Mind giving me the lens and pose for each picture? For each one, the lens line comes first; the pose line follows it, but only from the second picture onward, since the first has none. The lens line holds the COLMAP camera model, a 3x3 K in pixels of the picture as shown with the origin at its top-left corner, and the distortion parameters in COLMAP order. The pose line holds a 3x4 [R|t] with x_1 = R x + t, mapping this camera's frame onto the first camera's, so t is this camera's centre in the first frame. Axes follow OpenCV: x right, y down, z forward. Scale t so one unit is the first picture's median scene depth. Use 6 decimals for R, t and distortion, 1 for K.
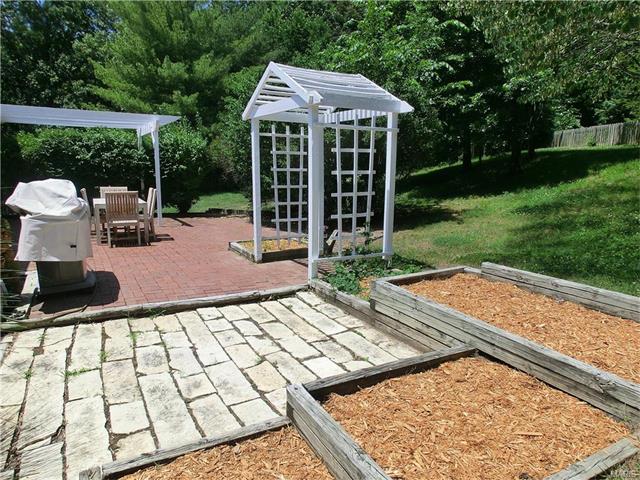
lens RADIAL K [[447.8, 0, 320.9], [0, 447.8, 241.1], [0, 0, 1]] dist [-0.026384, 0.037138]
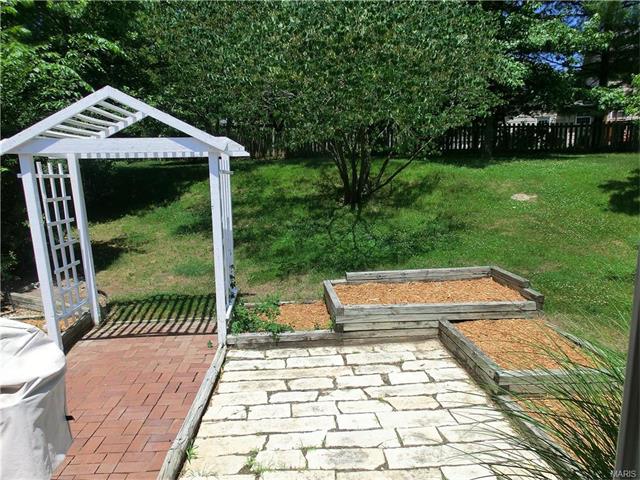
lens RADIAL K [[447.8, 0, 320.4], [0, 447.8, 239.9], [0, 0, 1]] dist [-0.026384, 0.037138]
pose [[0.411374, -0.158218, 0.897629, -0.983863], [0.177351, 0.979891, 0.091439, -0.214364], [-0.894046, 0.121580, 0.431162, 0.542653]]
